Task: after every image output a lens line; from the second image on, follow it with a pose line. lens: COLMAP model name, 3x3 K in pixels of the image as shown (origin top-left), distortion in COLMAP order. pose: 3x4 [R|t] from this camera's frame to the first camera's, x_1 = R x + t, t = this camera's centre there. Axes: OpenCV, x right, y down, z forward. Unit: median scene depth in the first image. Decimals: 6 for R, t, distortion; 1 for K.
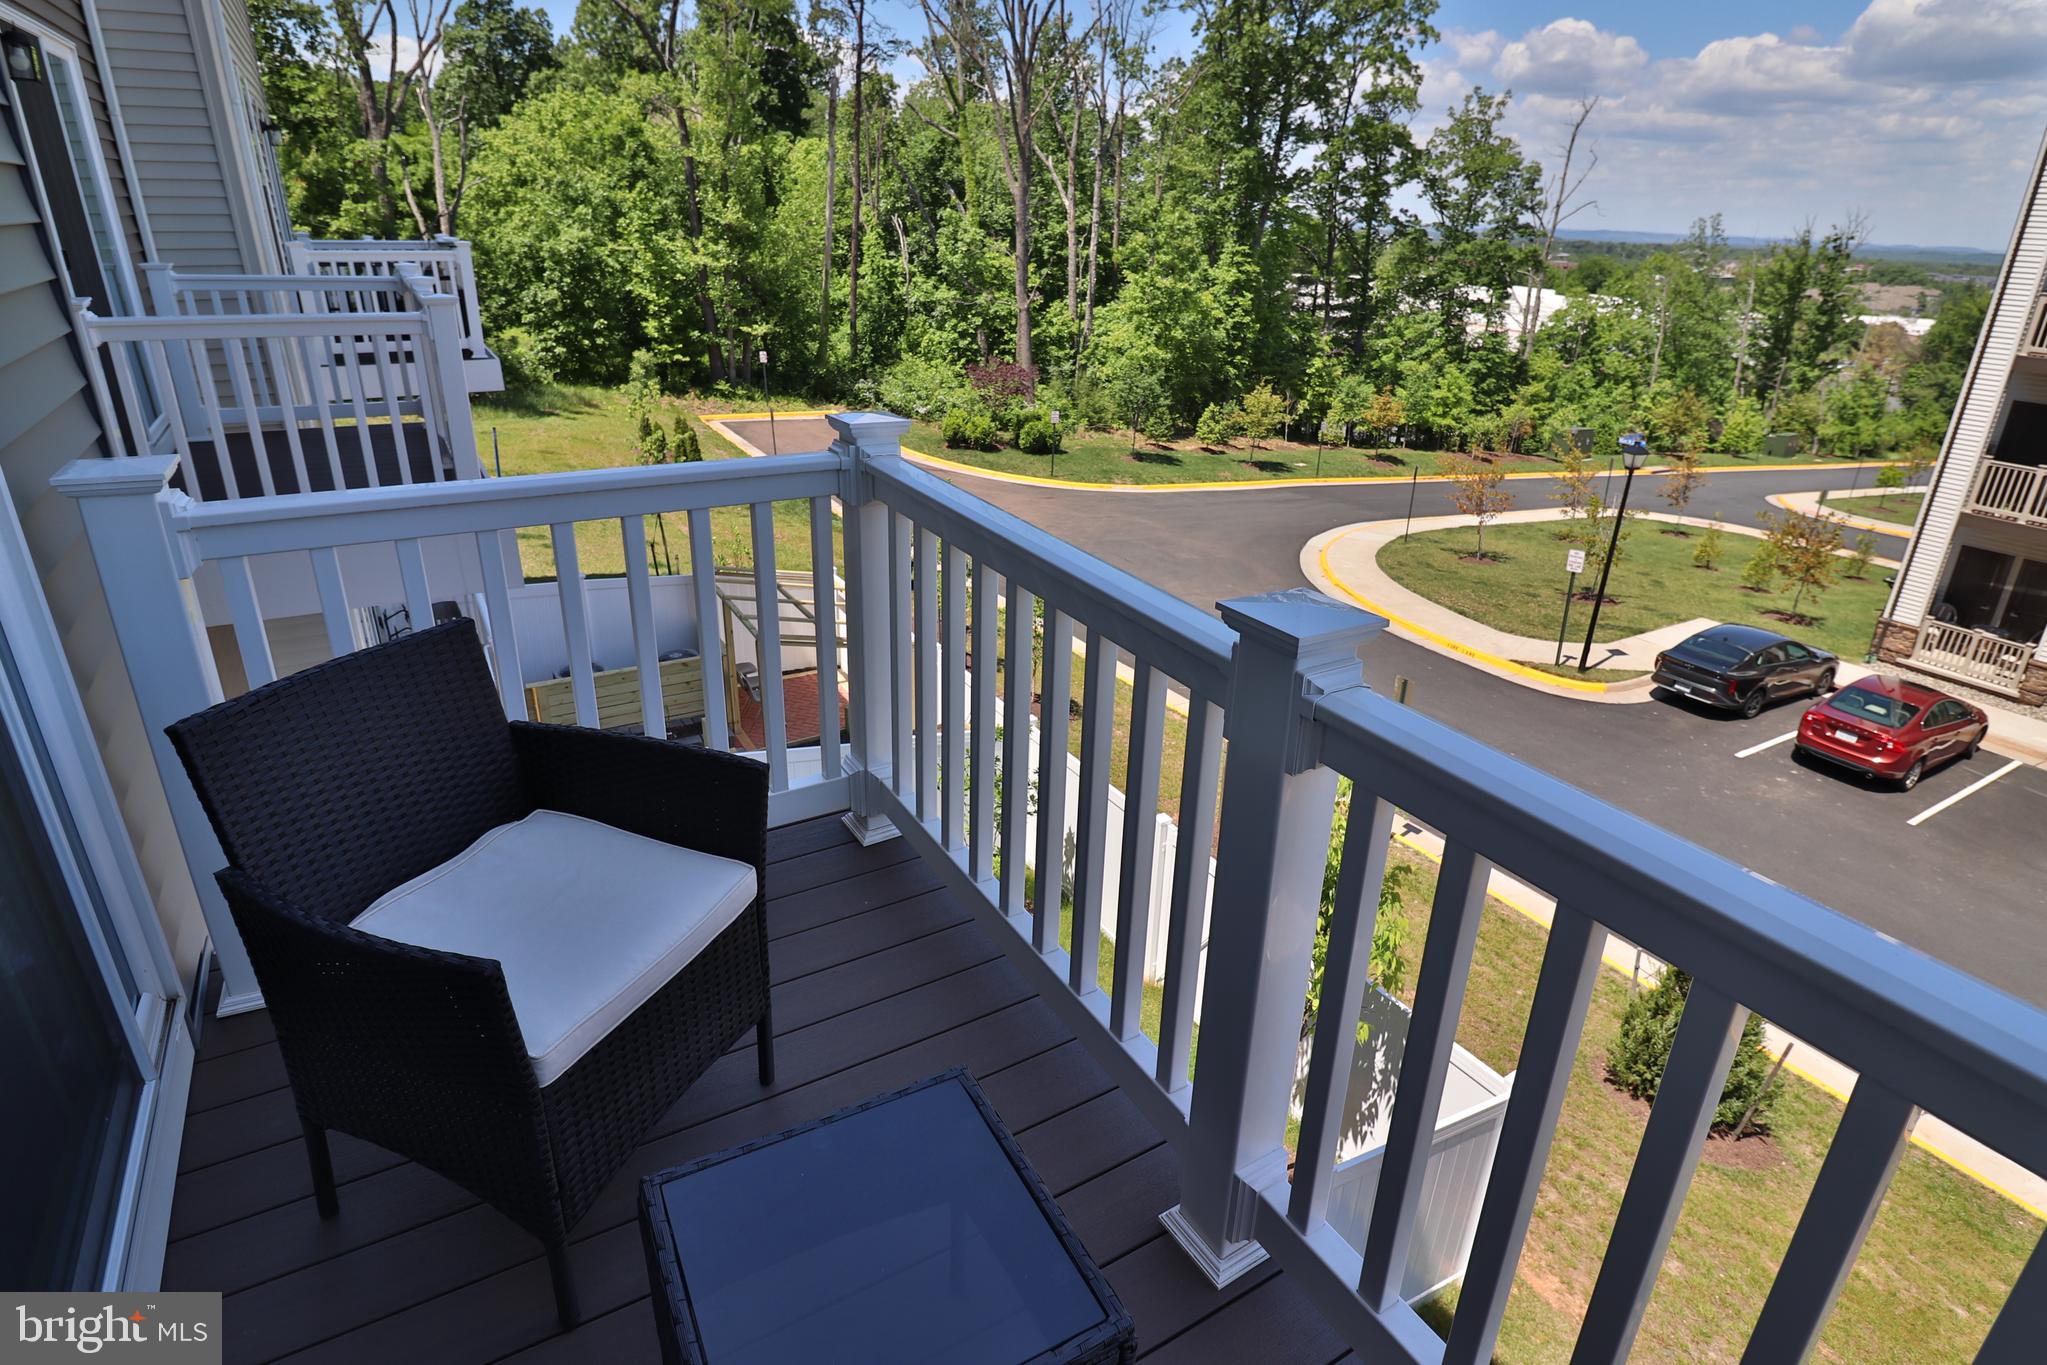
lens RADIAL K [[1062.8, 0, 1038.0], [0, 1062.8, 668.6], [0, 0, 1]] dist [0.000409, -0.013284]
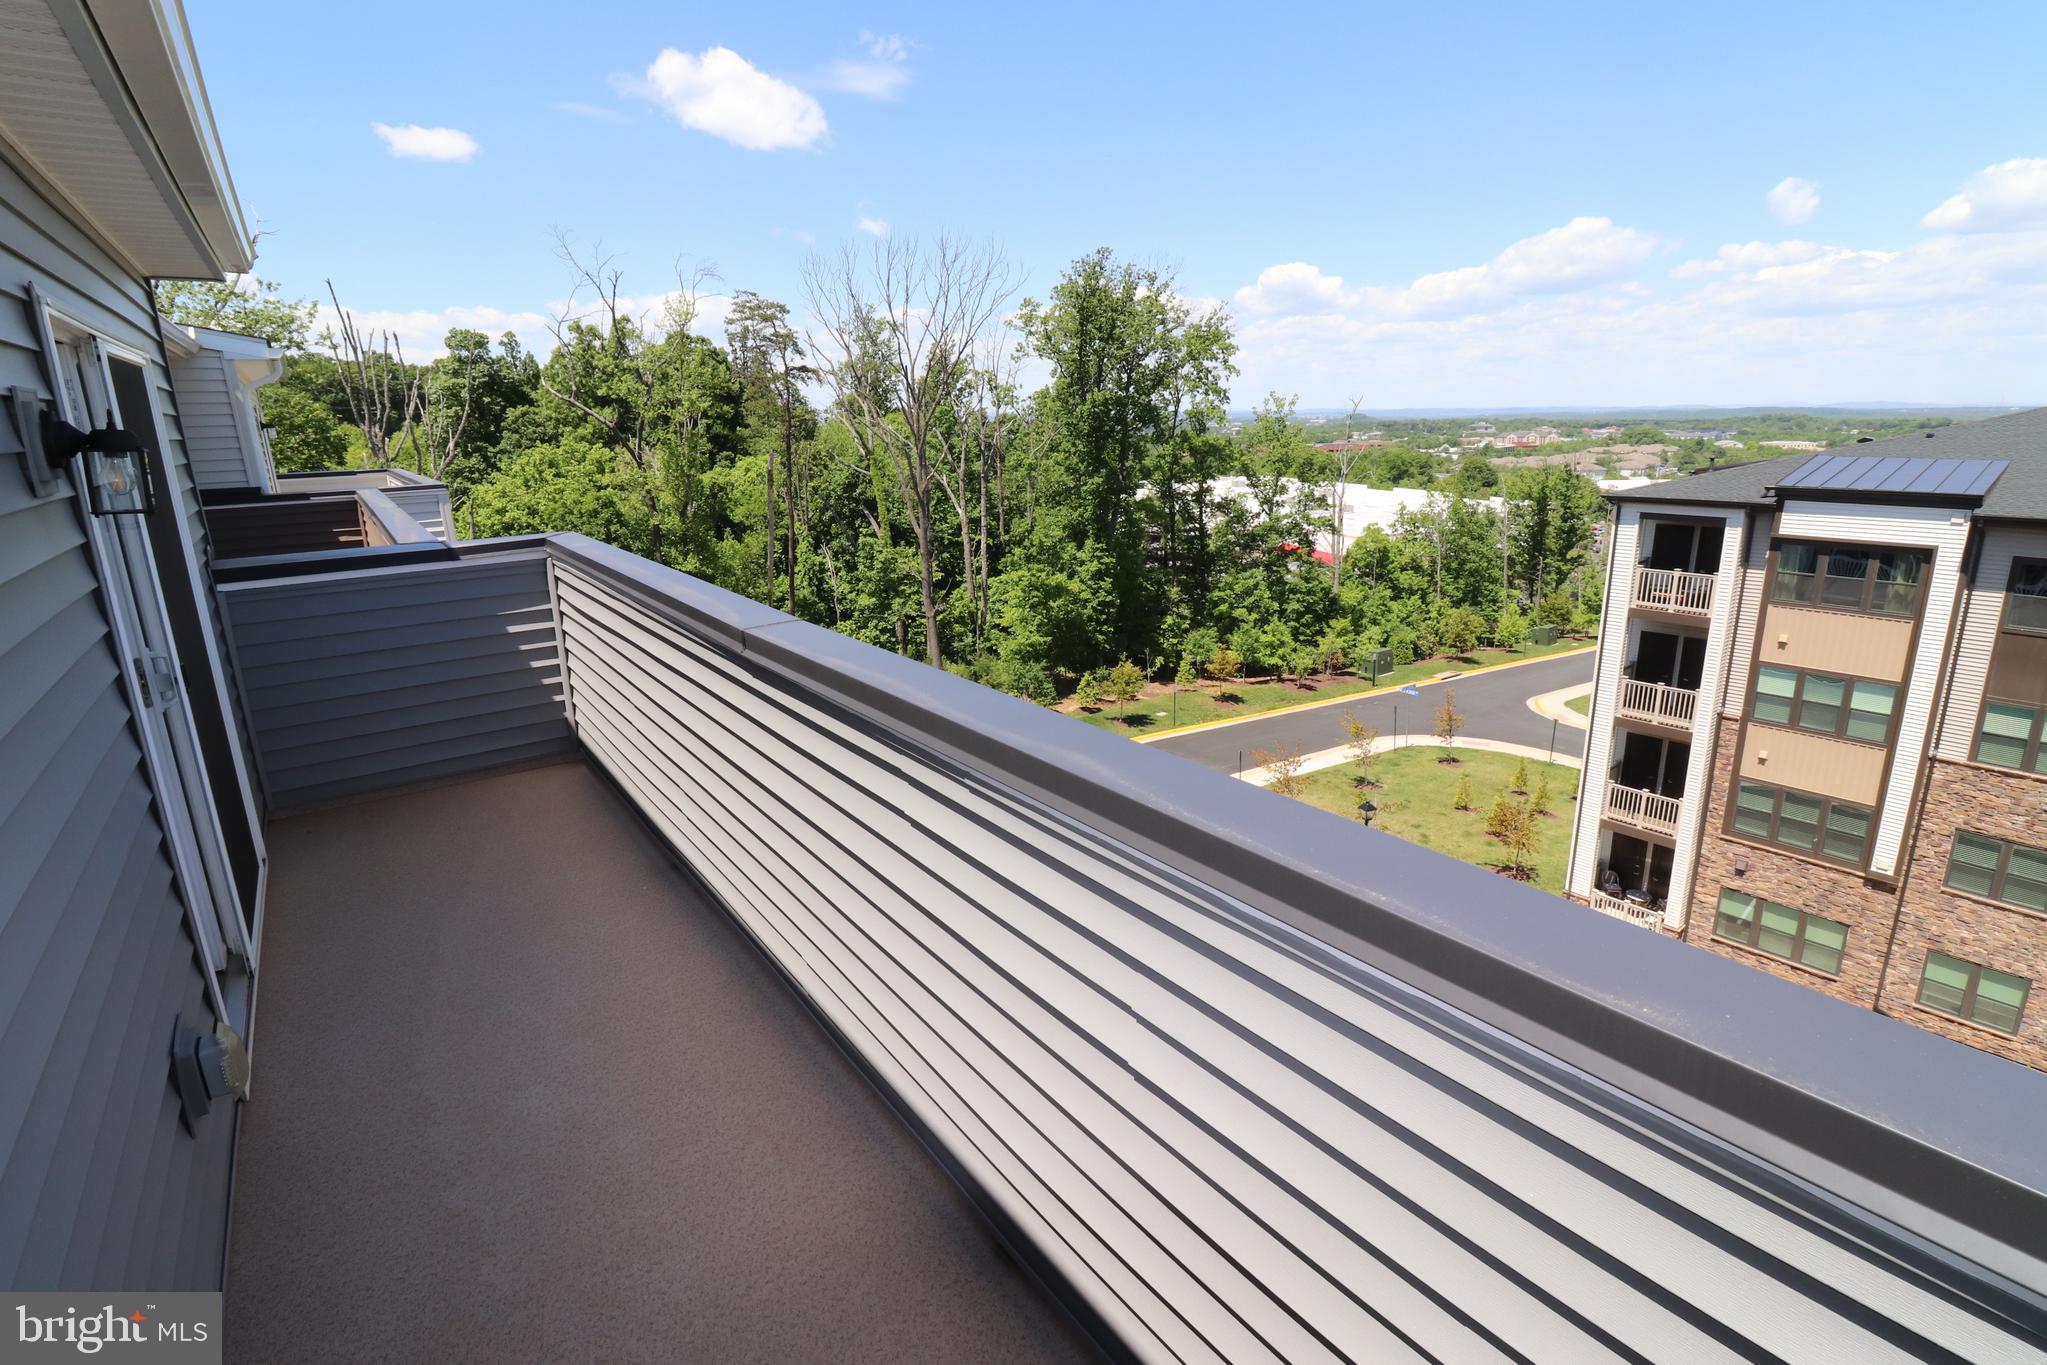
lens RADIAL K [[956.6, 0, 1041.3], [0, 956.6, 661.4], [0, 0, 1]] dist [-0.006903, -0.007073]
pose [[0.993702, -0.068018, 0.089051, 0.010717], [0.081248, 0.984638, -0.154554, -0.083079], [-0.077171, 0.160816, 0.983963, -0.093414]]
